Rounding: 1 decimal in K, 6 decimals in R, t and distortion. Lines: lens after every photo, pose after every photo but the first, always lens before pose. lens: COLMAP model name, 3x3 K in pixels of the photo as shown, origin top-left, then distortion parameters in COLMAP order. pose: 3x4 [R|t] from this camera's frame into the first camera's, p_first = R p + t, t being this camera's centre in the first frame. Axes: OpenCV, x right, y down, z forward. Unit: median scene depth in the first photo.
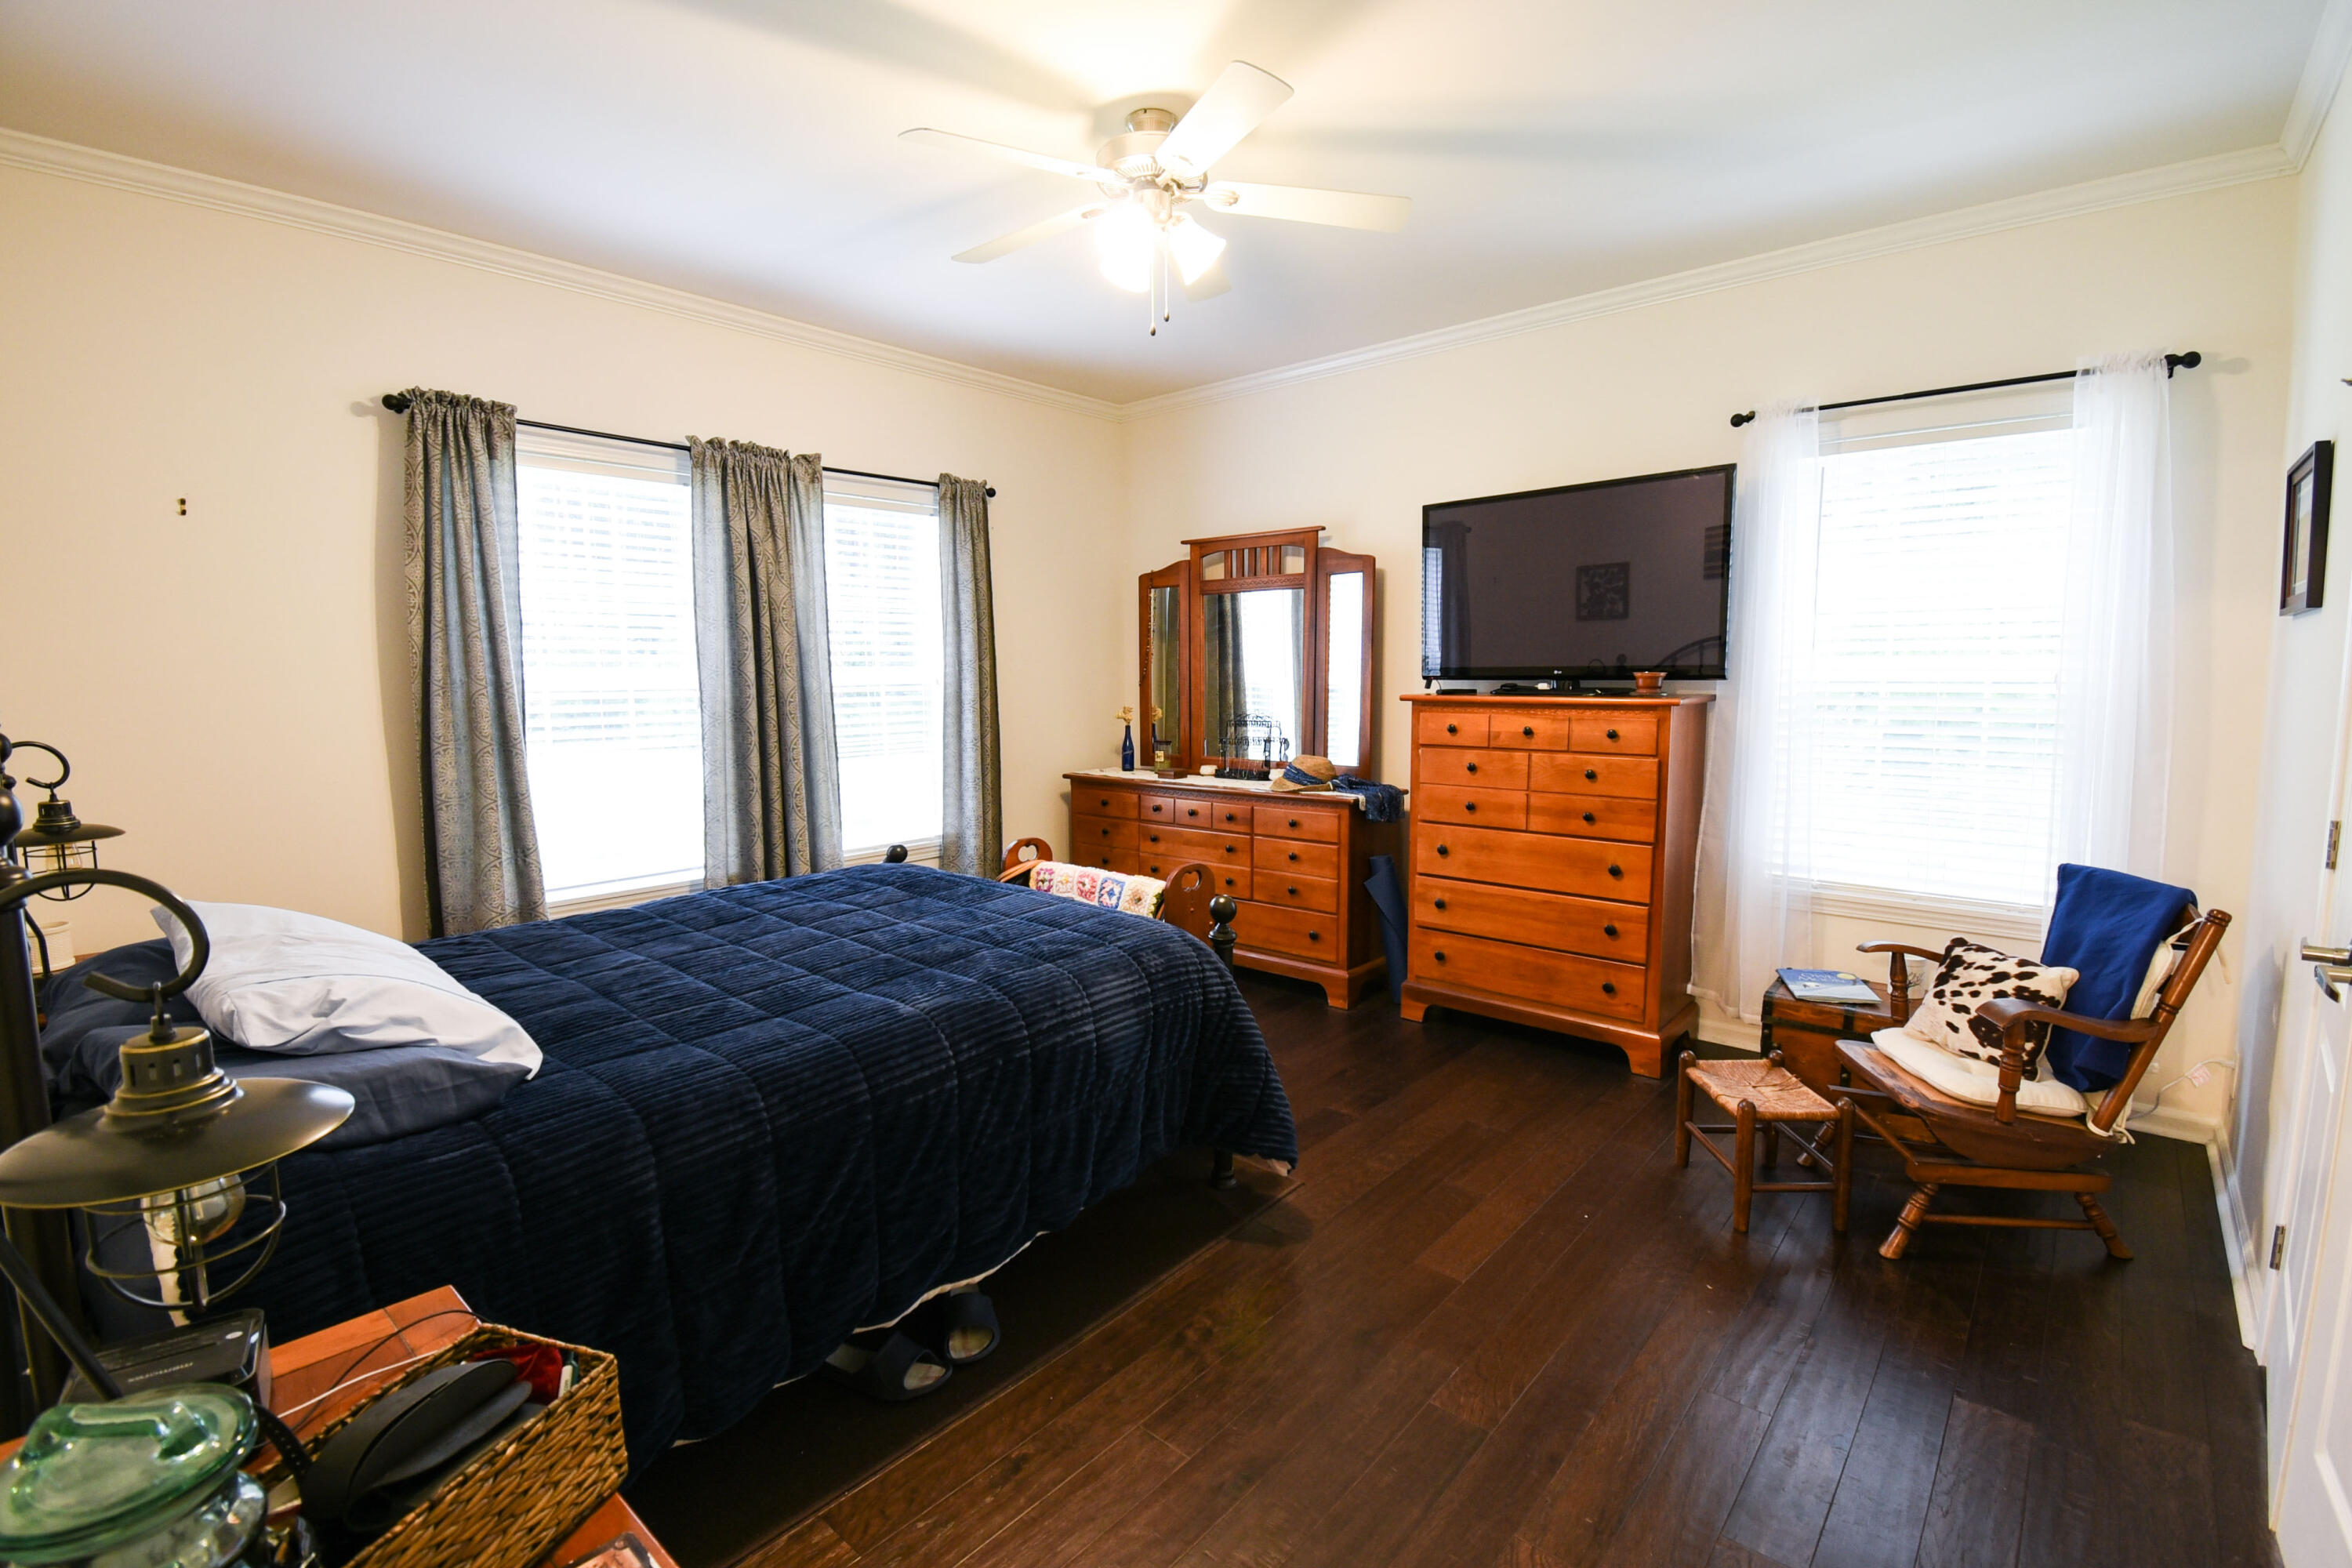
lens RADIAL K [[1070.7, 0, 1175.3], [0, 1070.7, 779.7], [0, 0, 1]] dist [-0.025926, -0.000924]
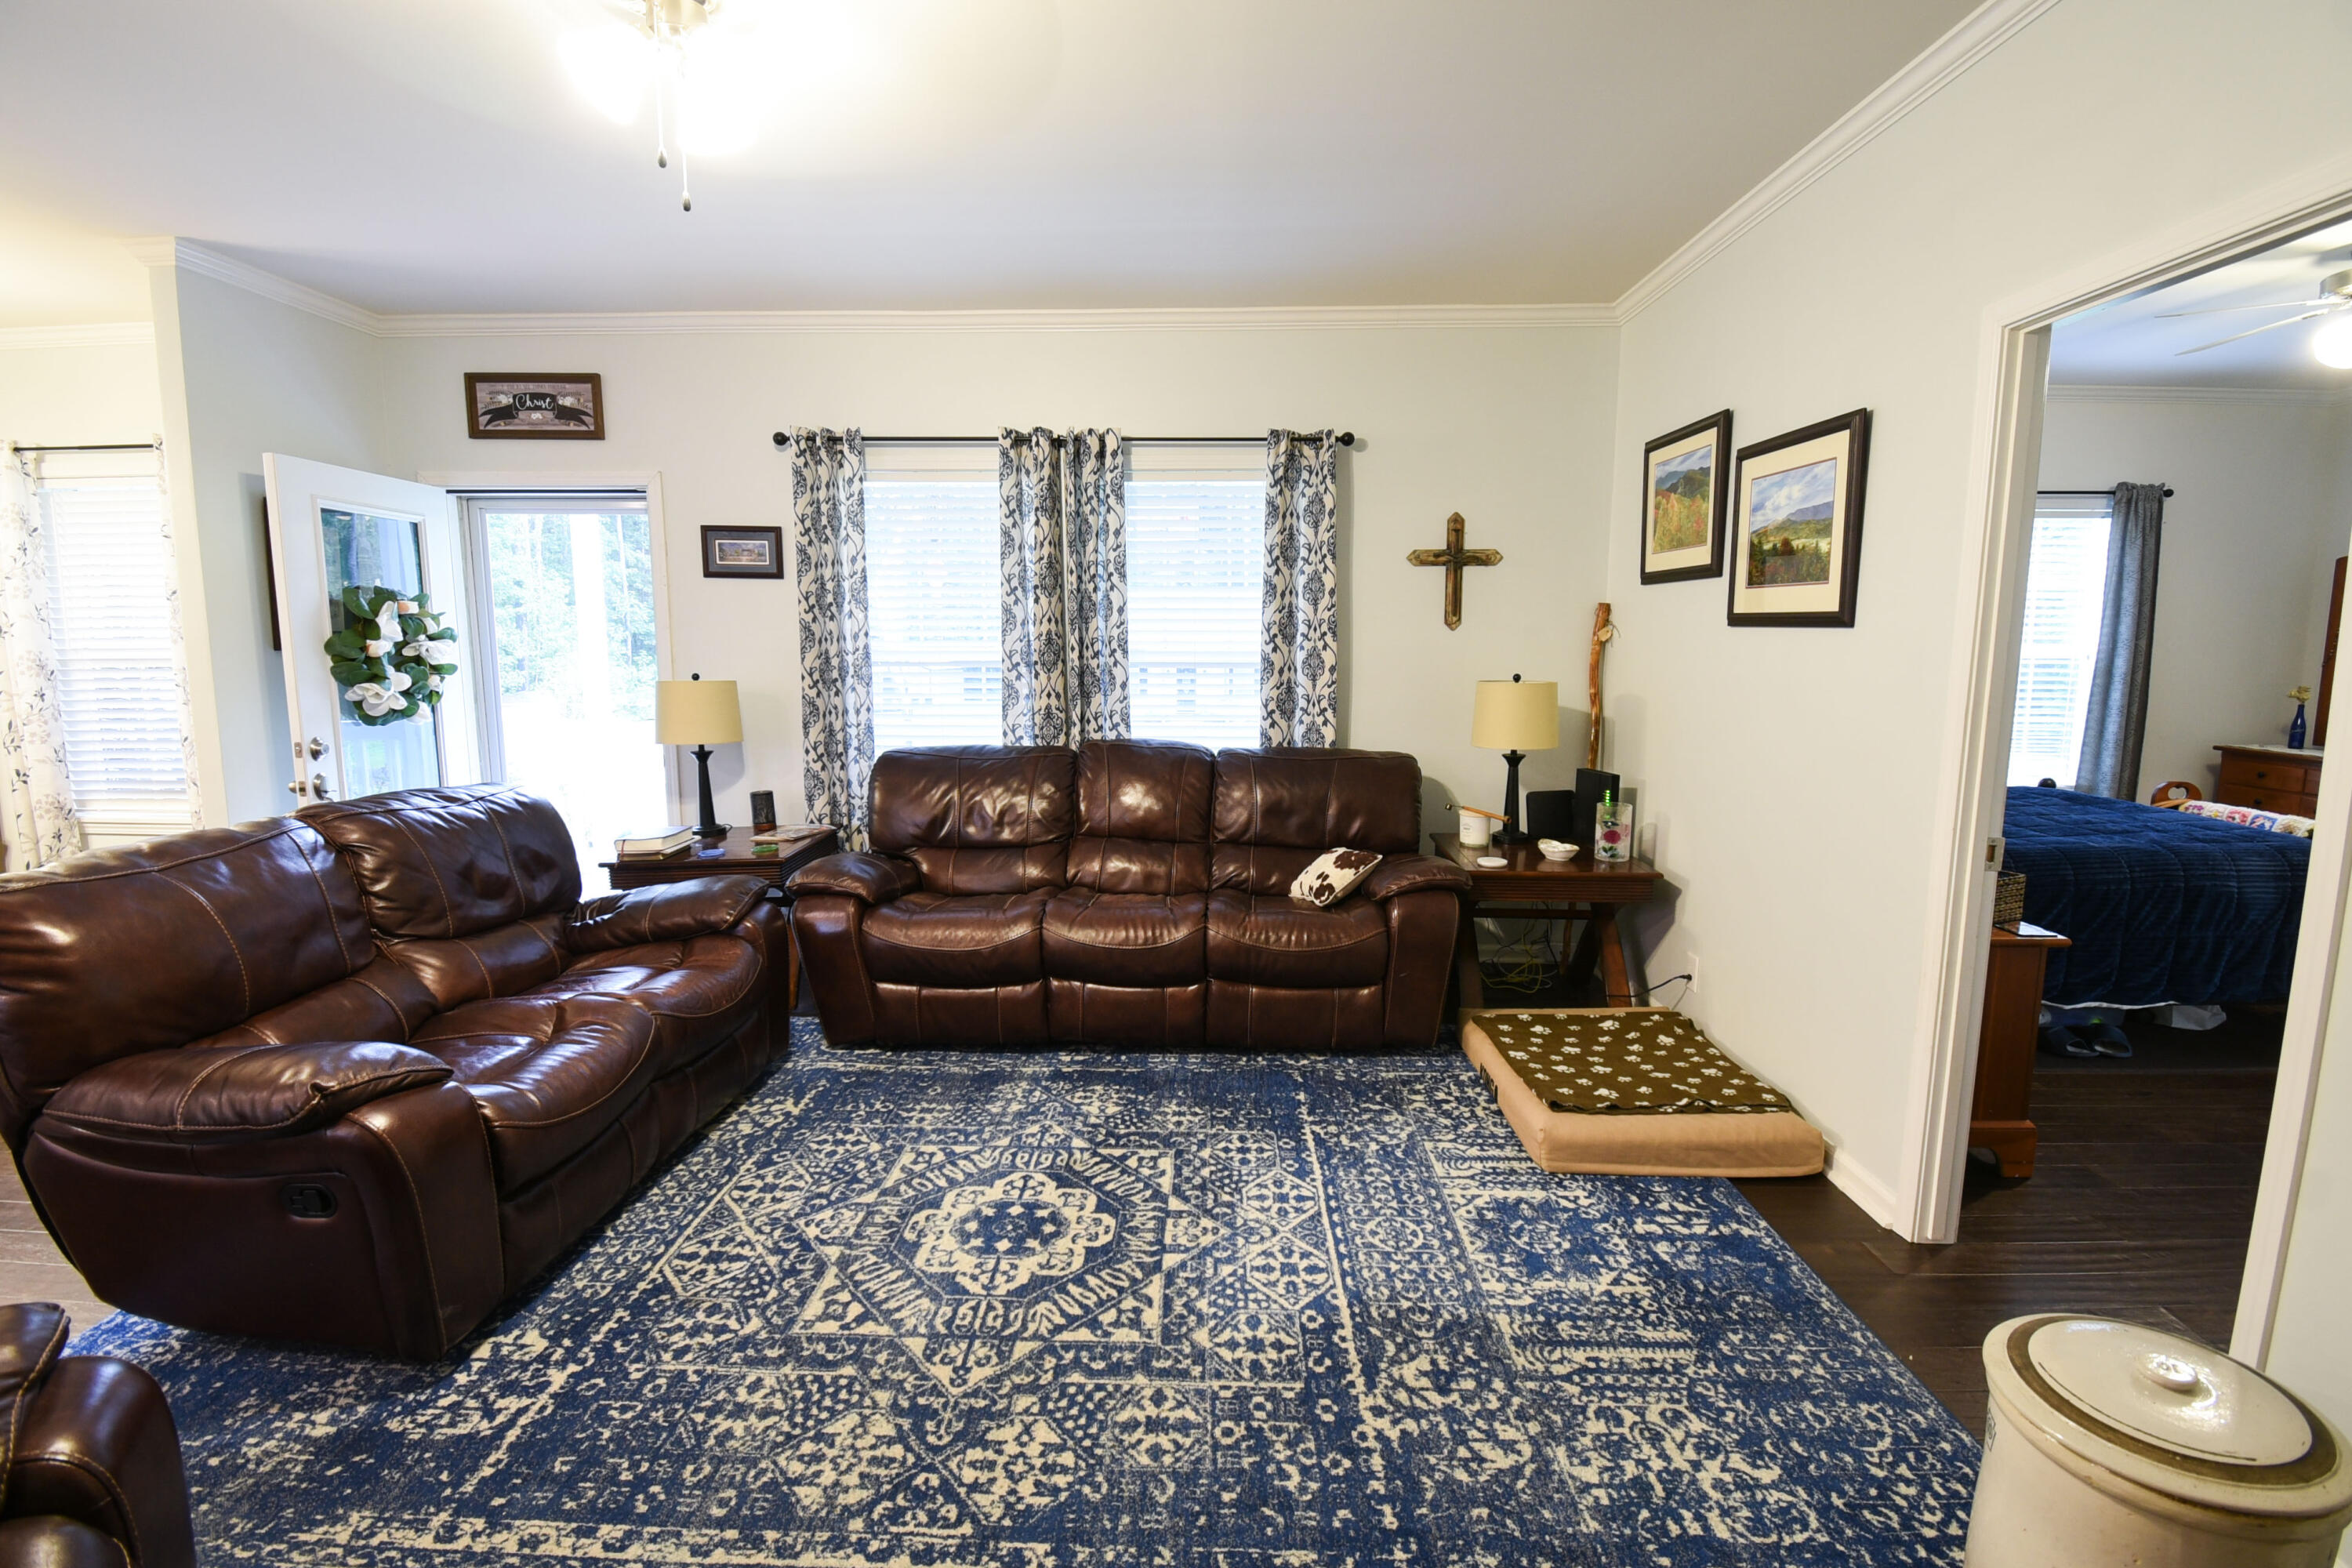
lens RADIAL K [[1070.7, 0, 1186.8], [0, 1070.7, 785.3], [0, 0, 1]] dist [-0.025926, -0.000924]
pose [[0.645028, 0.114242, -0.755571, 0.030612], [-0.090495, 0.993224, 0.072920, 0.057793], [0.758781, 0.021340, 0.650996, -0.536241]]
